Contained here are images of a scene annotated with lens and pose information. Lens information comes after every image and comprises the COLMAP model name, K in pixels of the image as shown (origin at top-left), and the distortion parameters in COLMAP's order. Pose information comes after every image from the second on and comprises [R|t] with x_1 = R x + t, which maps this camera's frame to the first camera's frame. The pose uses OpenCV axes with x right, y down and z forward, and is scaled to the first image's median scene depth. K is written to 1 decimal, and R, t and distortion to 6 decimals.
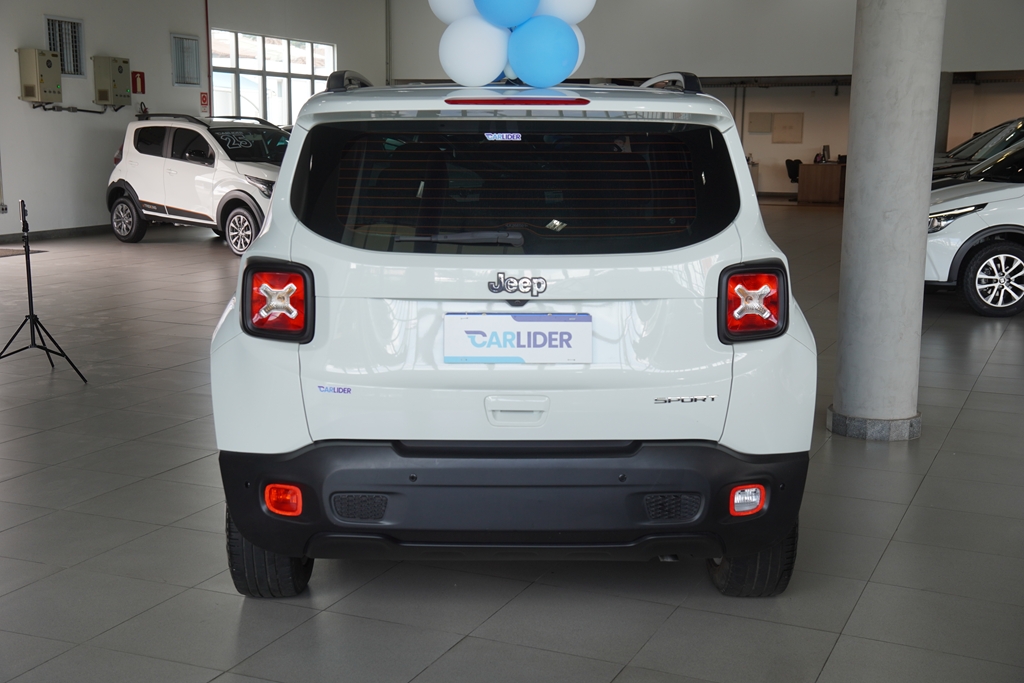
lens RADIAL K [[1334.5, 0, 512.0], [0, 1334.5, 341.5], [0, 0, 1]] dist [0.035302, 0.620555]
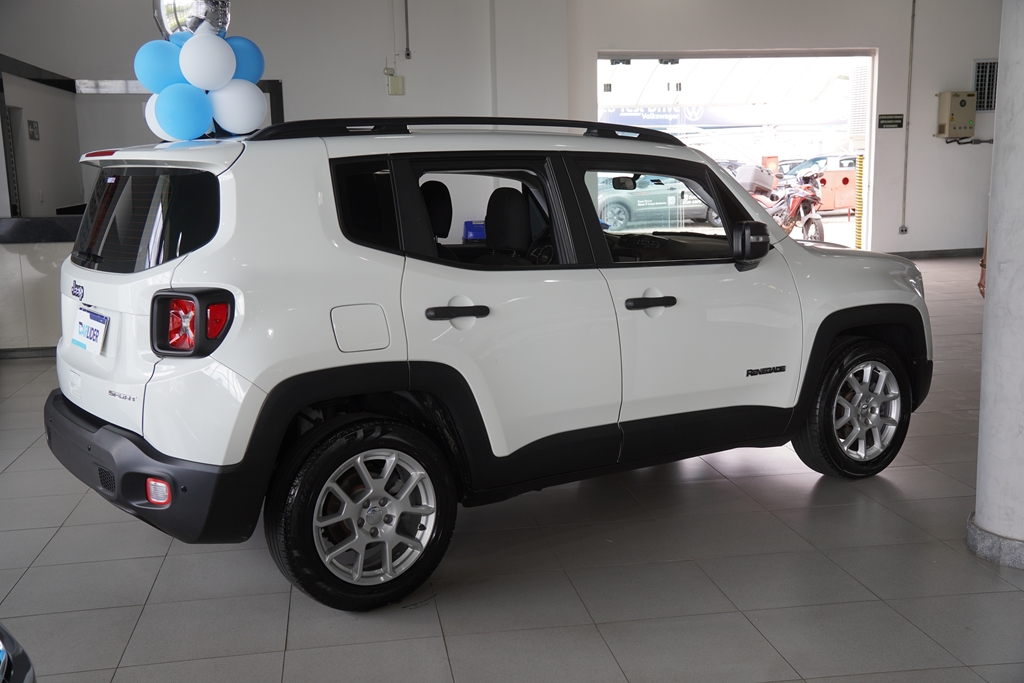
lens RADIAL K [[1142.2, 0, 512.0], [0, 1142.2, 341.5], [0, 0, 1]] dist [0.005530, 0.290592]
pose [[0.536256, 0.111653, -0.836638, 1.190615], [-0.109199, 0.992059, 0.062402, -0.109802], [0.836962, 0.057897, 0.544190, 0.726749]]
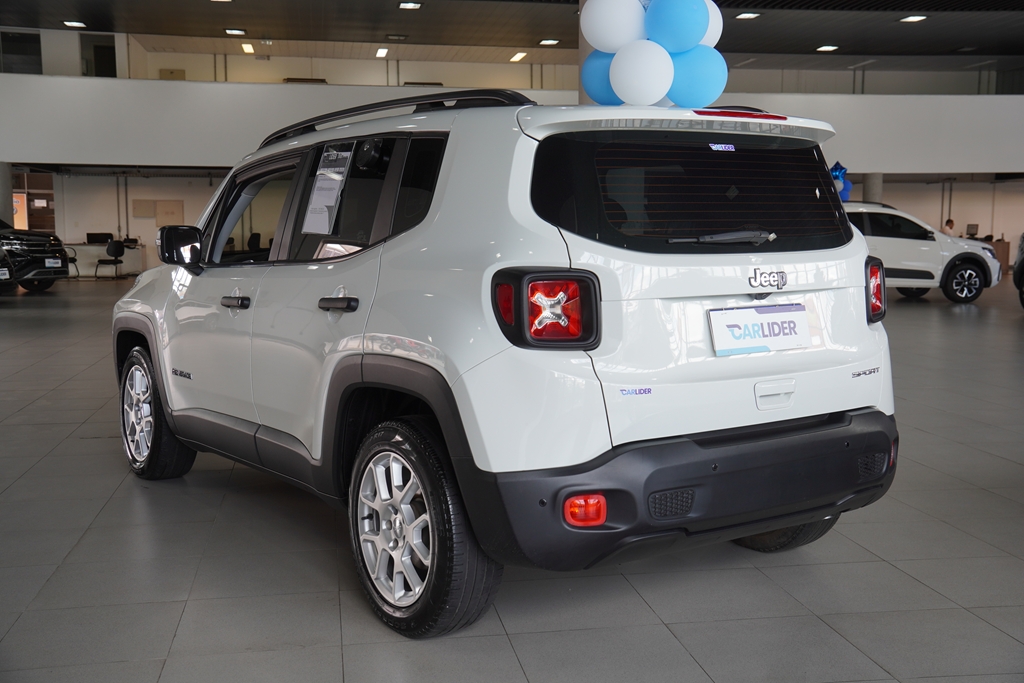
lens RADIAL K [[1142.2, 0, 512.0], [0, 1142.2, 341.5], [0, 0, 1]] dist [0.005530, 0.290592]
pose [[0.817516, -0.067007, 0.571995, -0.699279], [0.100329, 0.994591, -0.026880, 0.012366], [-0.567100, 0.079363, 0.819817, 0.347226]]
